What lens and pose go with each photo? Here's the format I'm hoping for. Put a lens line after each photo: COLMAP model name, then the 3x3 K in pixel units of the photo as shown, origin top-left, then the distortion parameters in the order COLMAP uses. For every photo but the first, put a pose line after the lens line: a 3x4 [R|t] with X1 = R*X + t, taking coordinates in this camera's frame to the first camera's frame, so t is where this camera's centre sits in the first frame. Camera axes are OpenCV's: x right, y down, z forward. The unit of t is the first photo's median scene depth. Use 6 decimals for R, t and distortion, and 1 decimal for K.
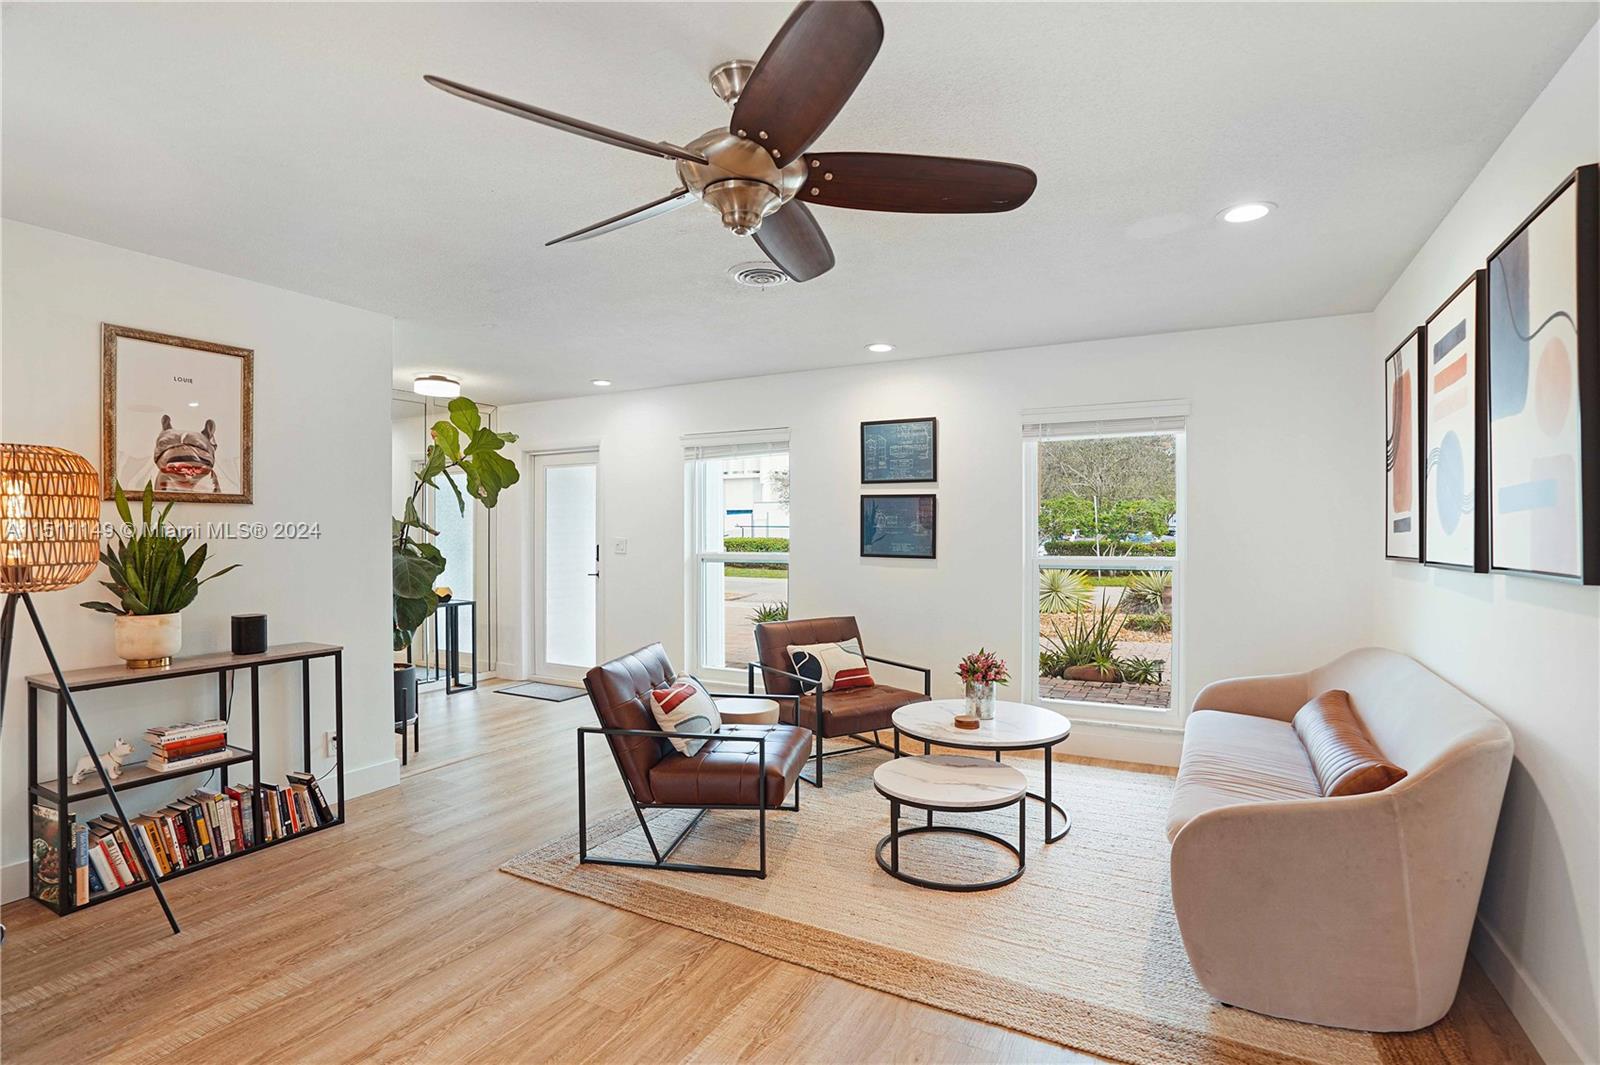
lens RADIAL K [[757.3, 0, 793.3], [0, 757.3, 528.7], [0, 0, 1]] dist [-0.034364, -0.000054]
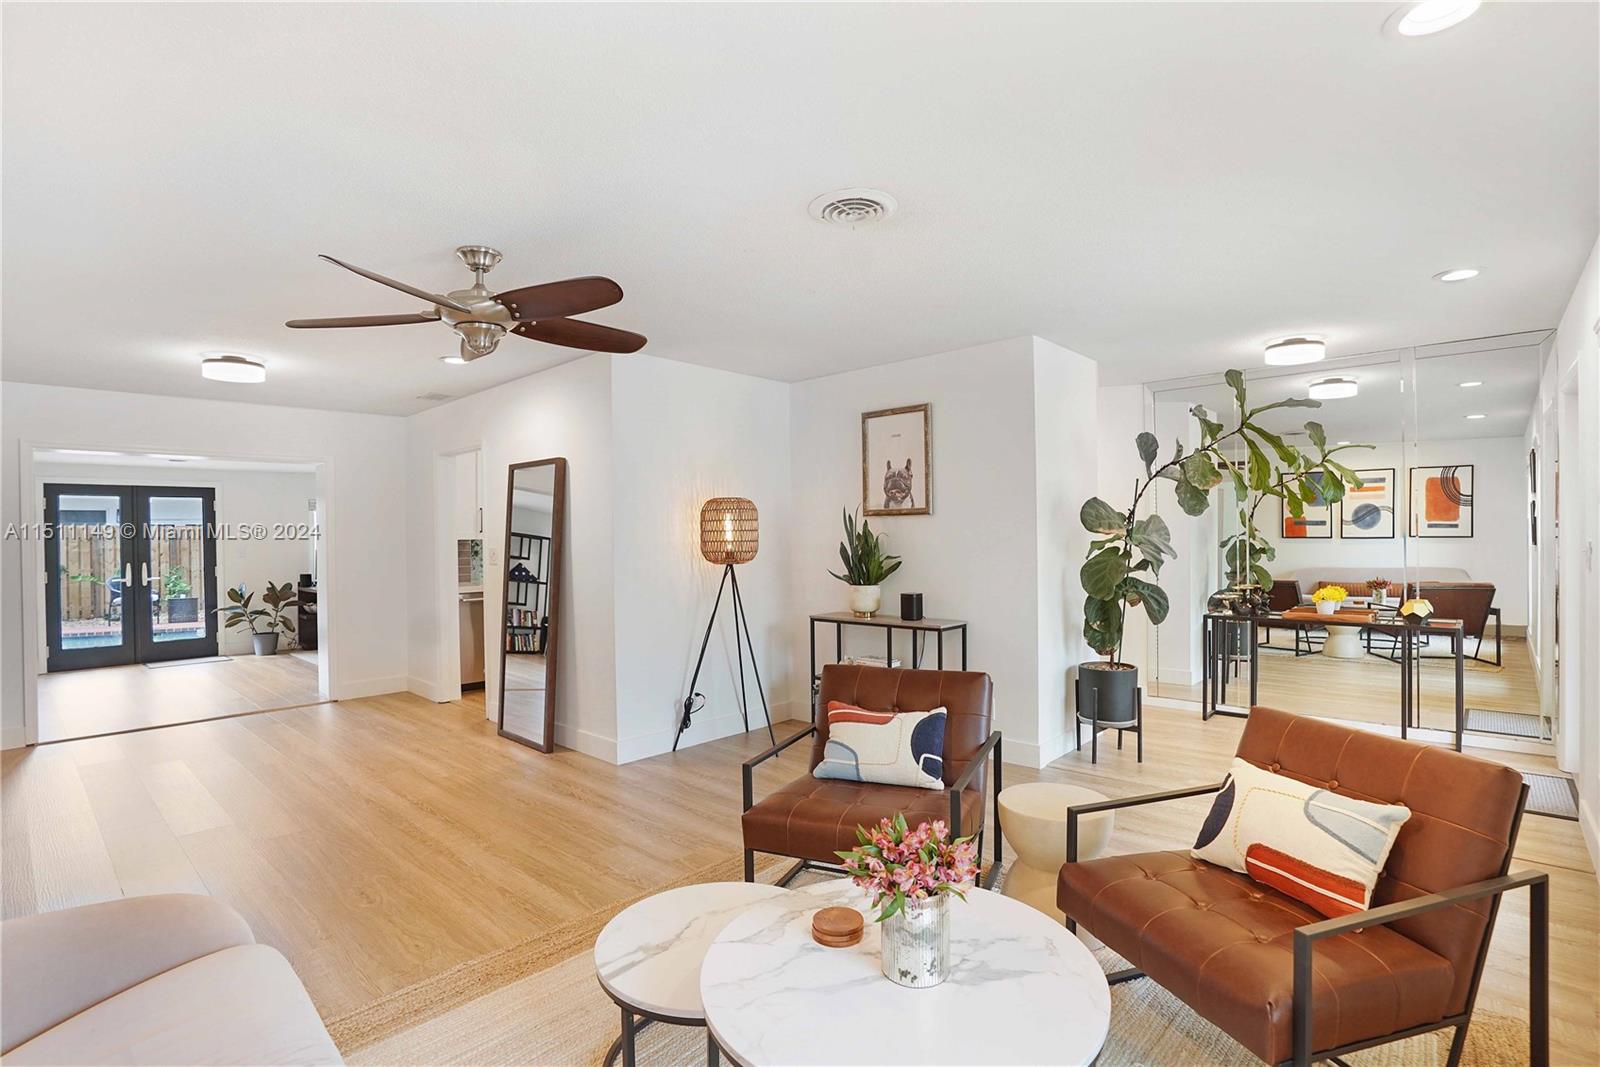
lens RADIAL K [[757.3, 0, 793.1], [0, 757.3, 537.7], [0, 0, 1]] dist [-0.034364, -0.000054]
pose [[-0.231047, 0.018611, -0.972765, 0.743379], [0.017014, 0.999741, 0.015086, -0.016168], [0.972794, -0.013065, -0.231304, 1.131771]]
